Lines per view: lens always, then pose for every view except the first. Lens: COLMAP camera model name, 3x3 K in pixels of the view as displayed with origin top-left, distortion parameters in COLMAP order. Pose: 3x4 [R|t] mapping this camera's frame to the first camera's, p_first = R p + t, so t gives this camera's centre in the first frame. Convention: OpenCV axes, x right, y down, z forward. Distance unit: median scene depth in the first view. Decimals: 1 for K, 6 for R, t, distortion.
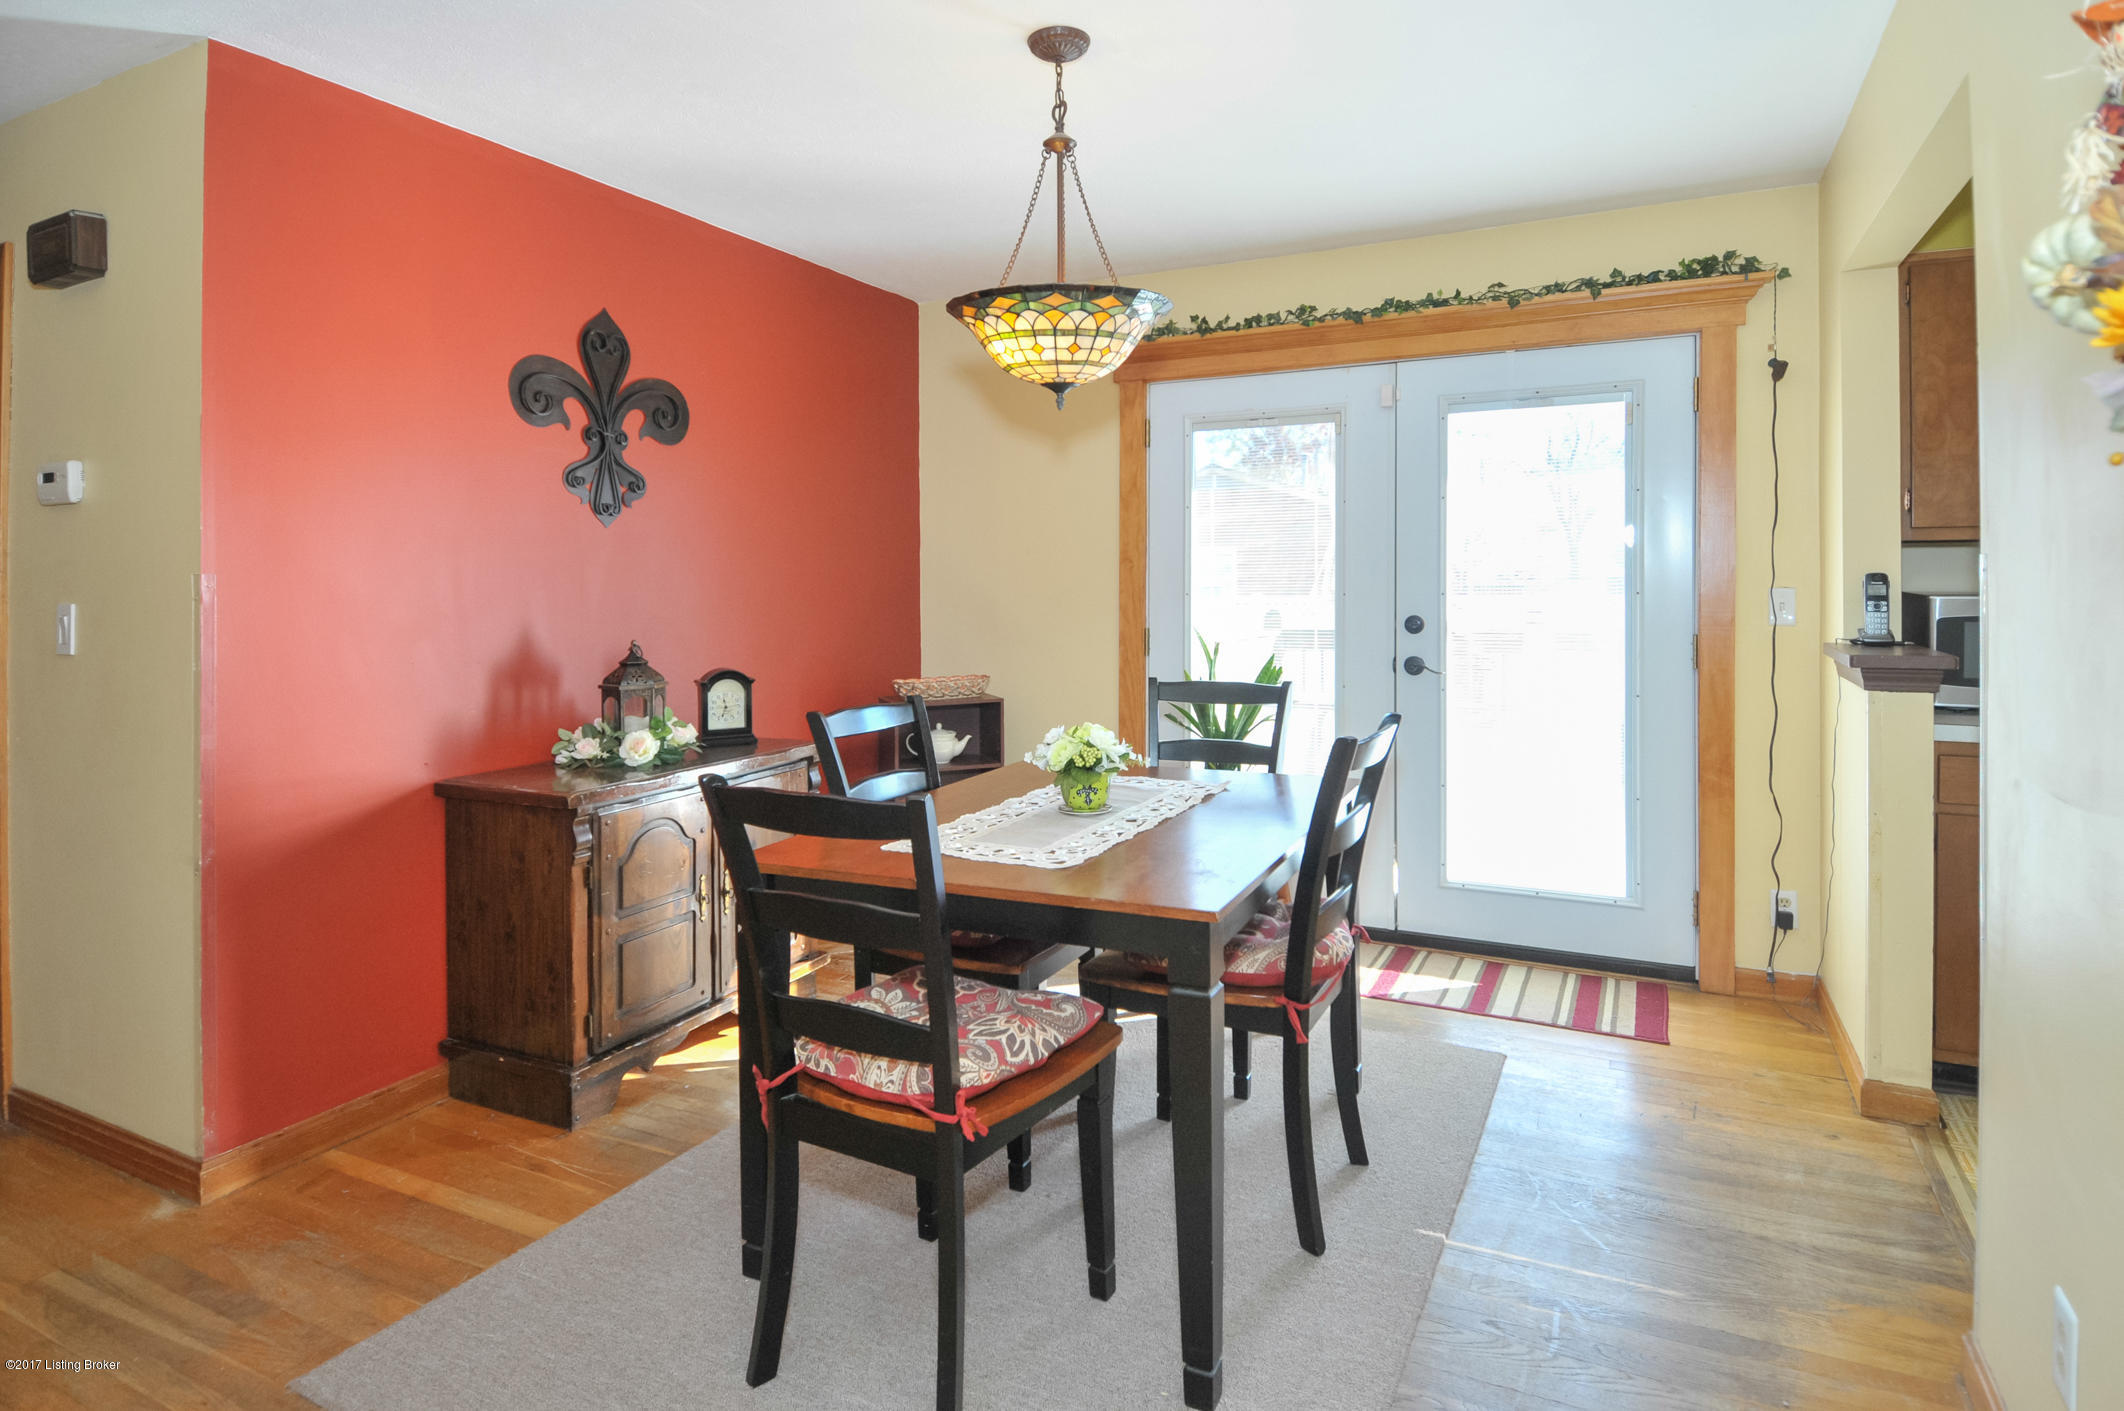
lens RADIAL K [[1116.3, 0, 1089.5], [0, 1116.3, 707.6], [0, 0, 1]] dist [0.001972, 0.000231]
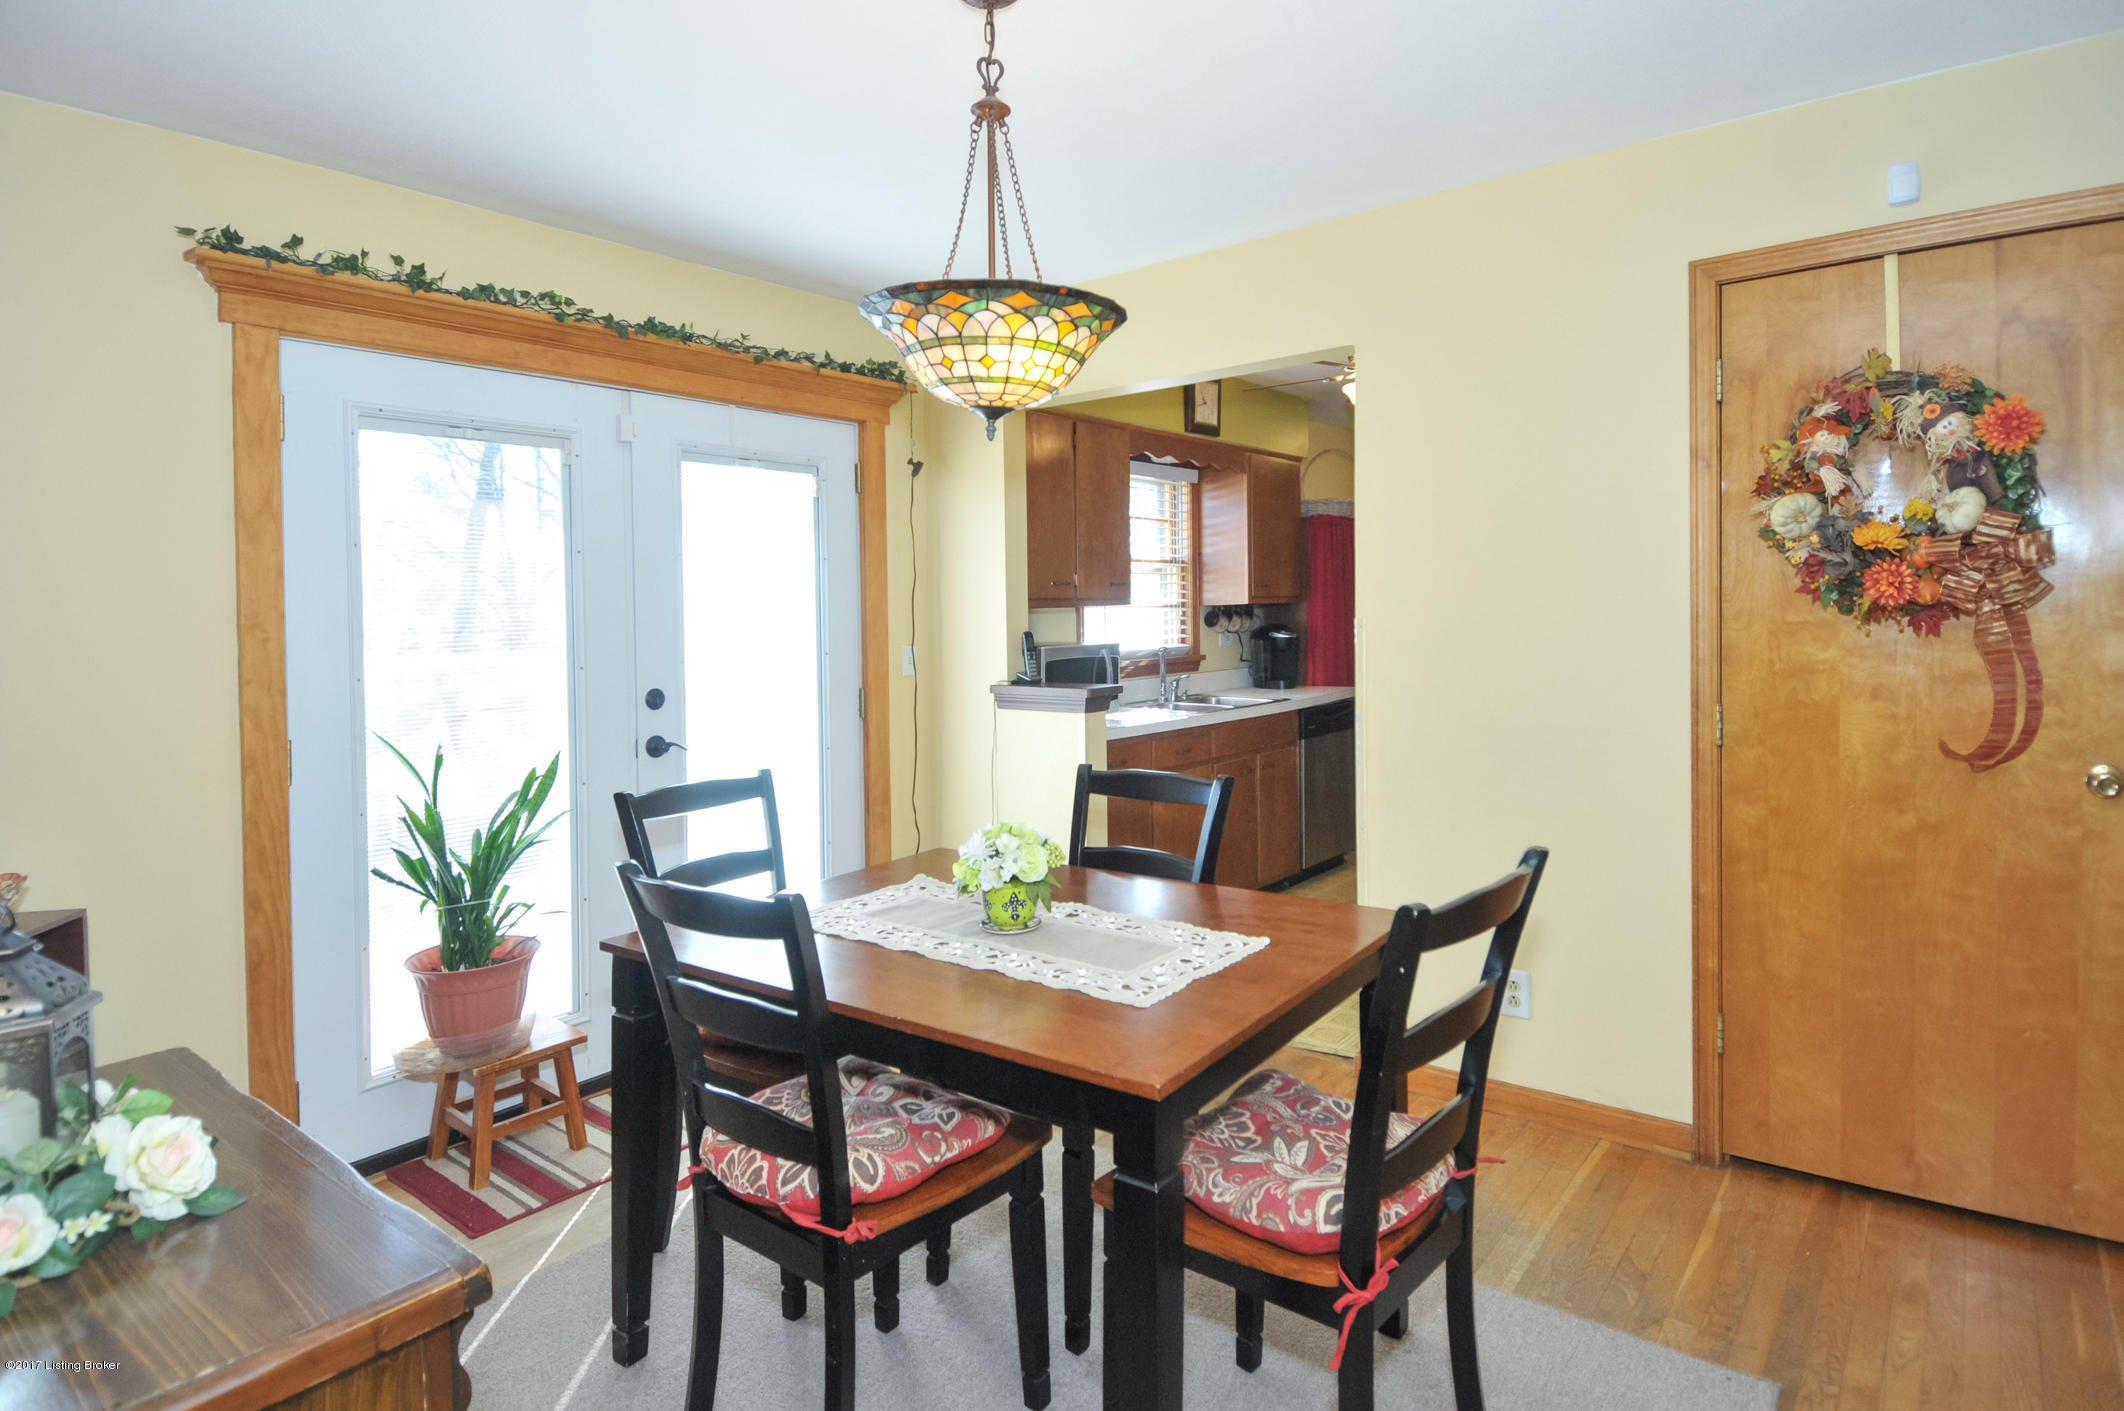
lens RADIAL K [[1116.3, 0, 1089.5], [0, 1116.3, 707.6], [0, 0, 1]] dist [0.001972, 0.000231]
pose [[0.183034, -0.090988, 0.978887, -0.517198], [0.131301, 0.989050, 0.067382, -0.086434], [-0.974299, 0.116195, 0.192977, 0.538661]]
